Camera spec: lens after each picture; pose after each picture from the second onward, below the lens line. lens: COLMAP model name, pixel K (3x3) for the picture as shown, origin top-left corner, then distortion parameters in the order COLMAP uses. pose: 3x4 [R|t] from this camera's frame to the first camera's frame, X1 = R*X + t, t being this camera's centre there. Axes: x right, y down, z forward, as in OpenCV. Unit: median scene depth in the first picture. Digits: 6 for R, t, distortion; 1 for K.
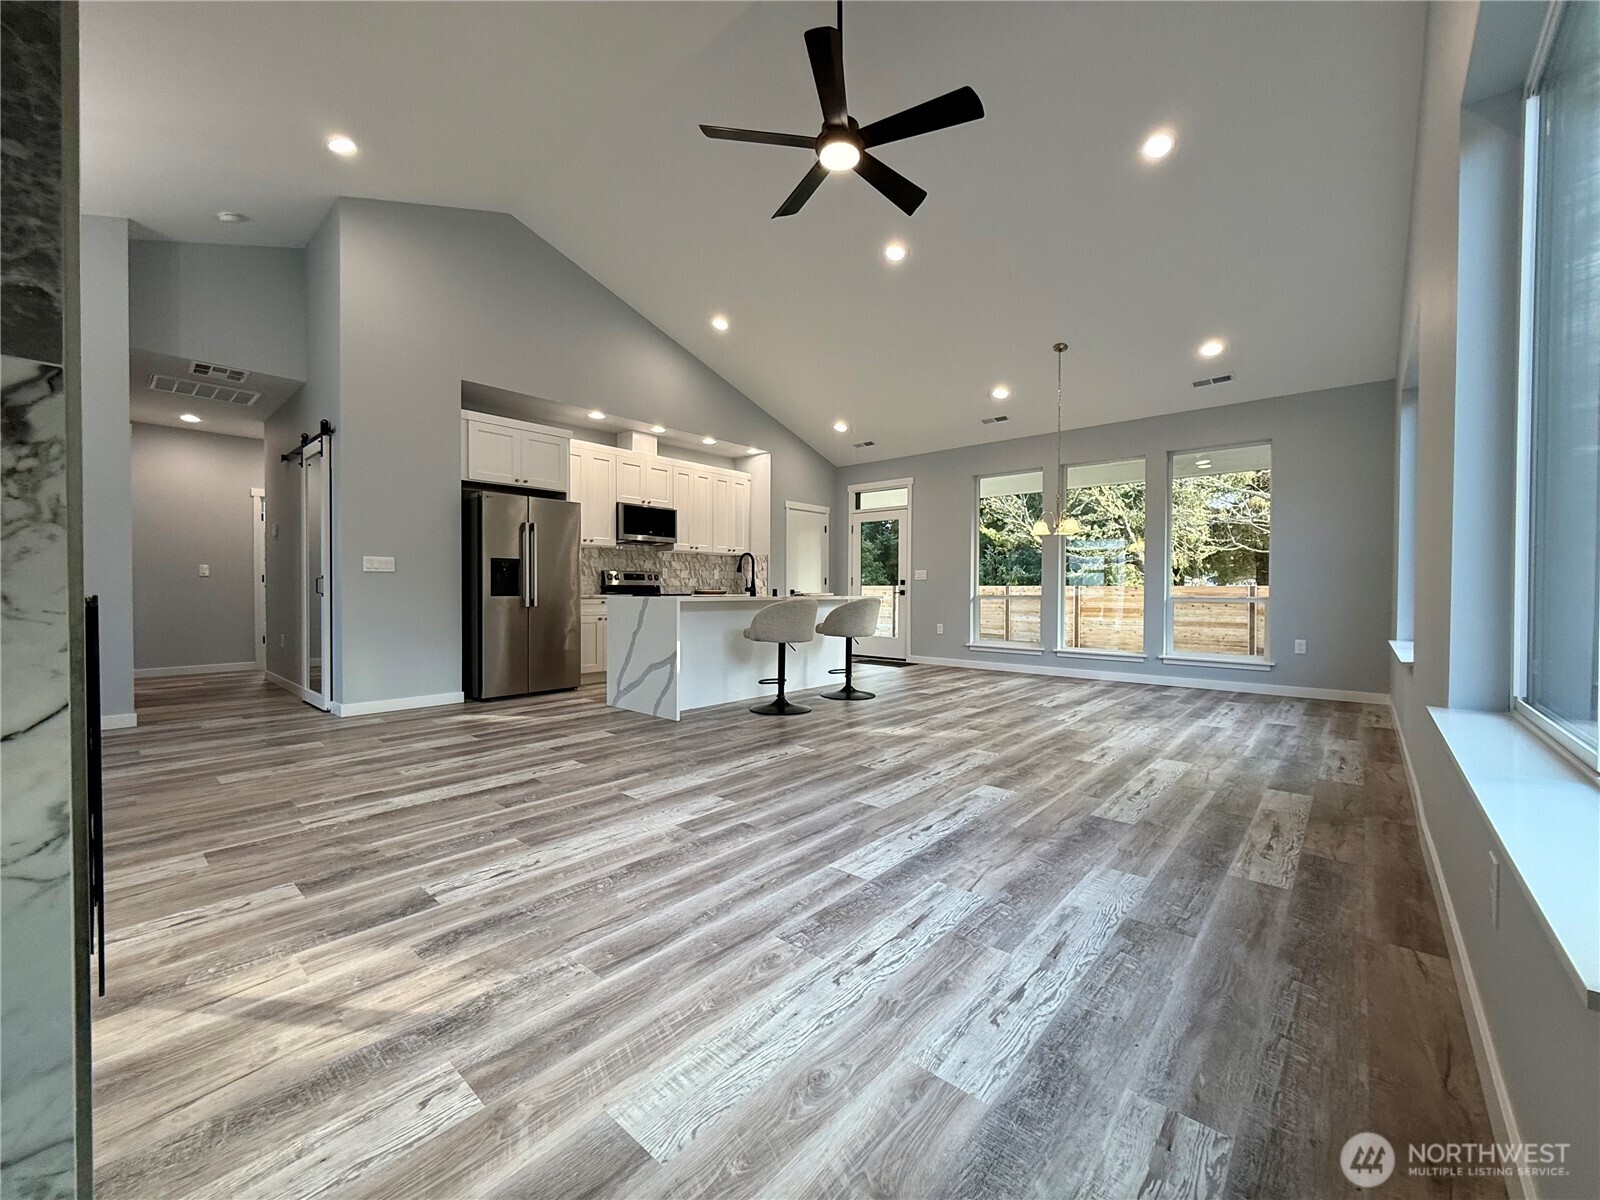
lens RADIAL K [[651.0, 0, 808.0], [0, 651.0, 601.9], [0, 0, 1]] dist [-0.001520, 0.000024]
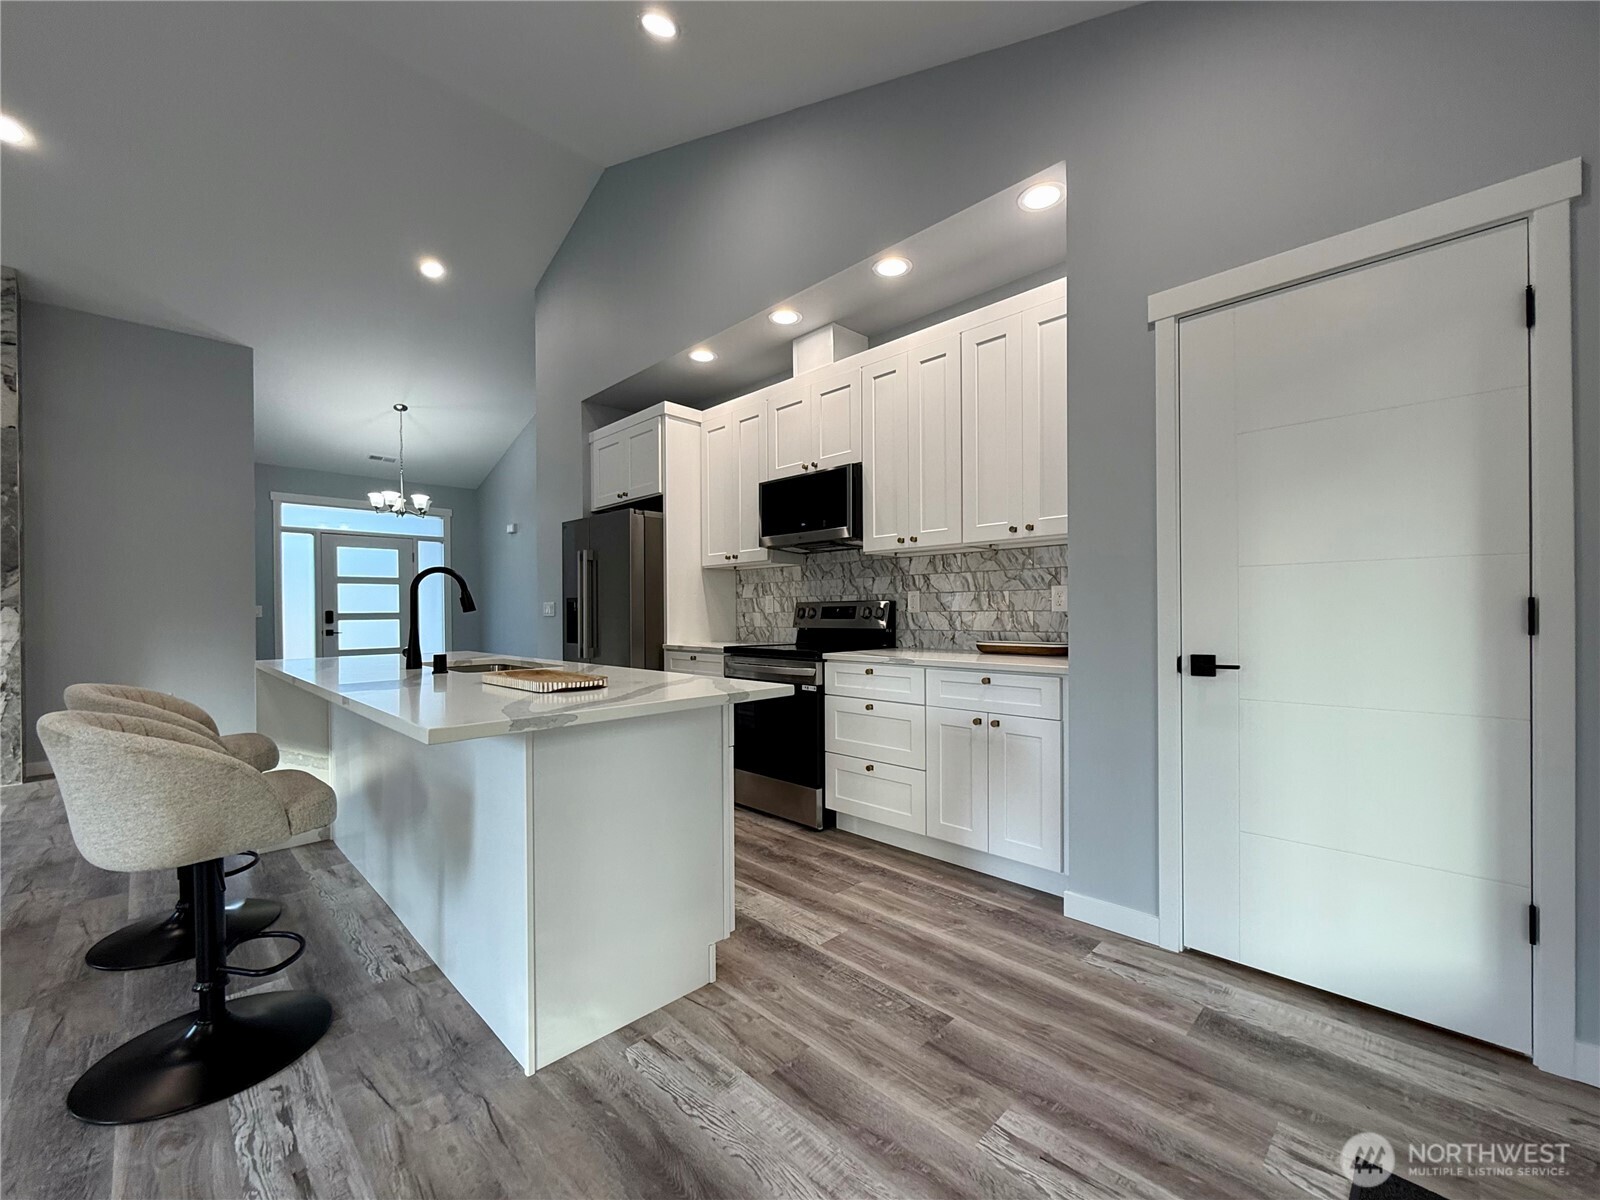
lens RADIAL K [[651.0, 0, 811.5], [0, 651.0, 616.8], [0, 0, 1]] dist [-0.001520, 0.000024]
pose [[-0.060476, 0.004759, -0.998158, 0.234807], [-0.009381, 0.999942, 0.005335, -0.034549], [0.998126, 0.009686, -0.060428, 0.933506]]
